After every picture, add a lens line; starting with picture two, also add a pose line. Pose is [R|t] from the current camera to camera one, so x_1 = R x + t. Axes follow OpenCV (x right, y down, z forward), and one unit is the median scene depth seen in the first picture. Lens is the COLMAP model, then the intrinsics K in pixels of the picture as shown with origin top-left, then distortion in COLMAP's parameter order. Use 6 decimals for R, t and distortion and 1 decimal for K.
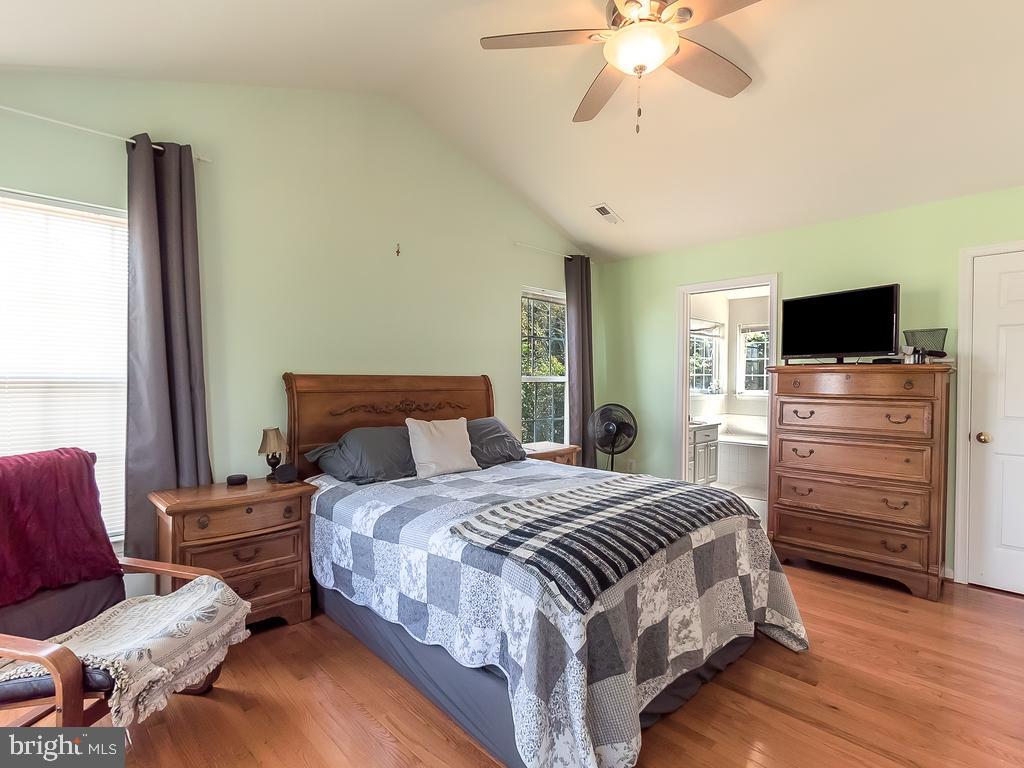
lens RADIAL K [[503.8, 0, 521.5], [0, 503.8, 385.1], [0, 0, 1]] dist [-0.002459, 0.001146]
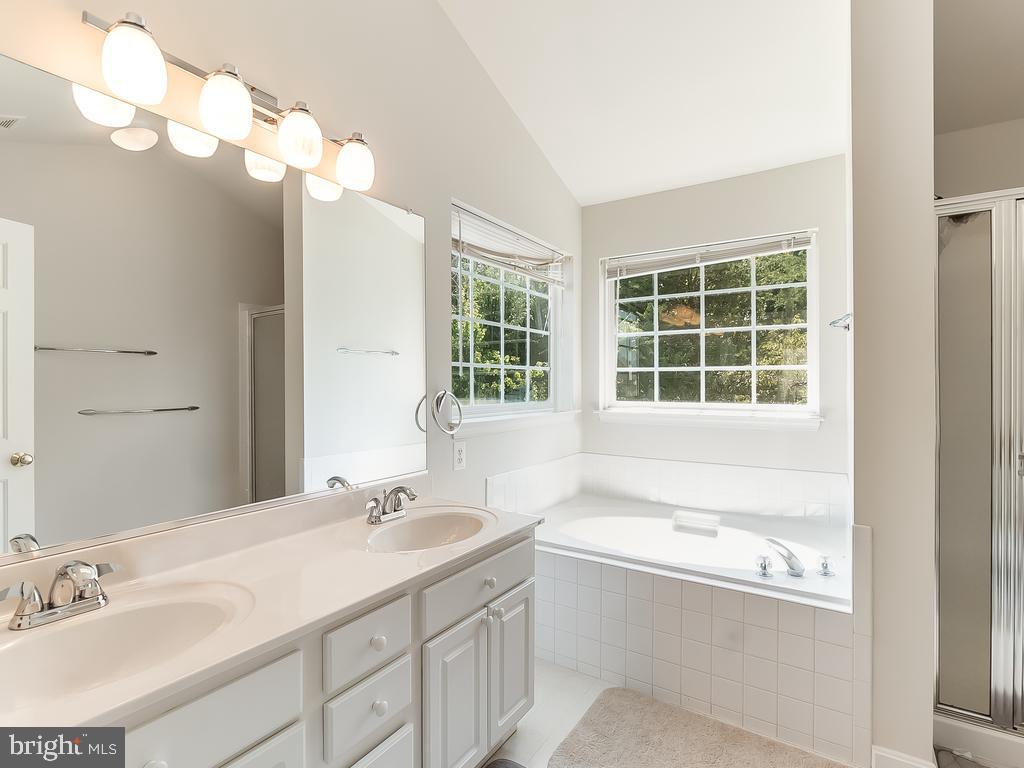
lens RADIAL K [[503.8, 0, 509.9], [0, 503.8, 388.1], [0, 0, 1]] dist [-0.002459, 0.001146]
pose [[0.977112, -0.009637, 0.212505, 0.247800], [0.011389, 0.999910, -0.007024, 0.000209], [-0.212419, 0.009283, 0.977135, 0.563610]]
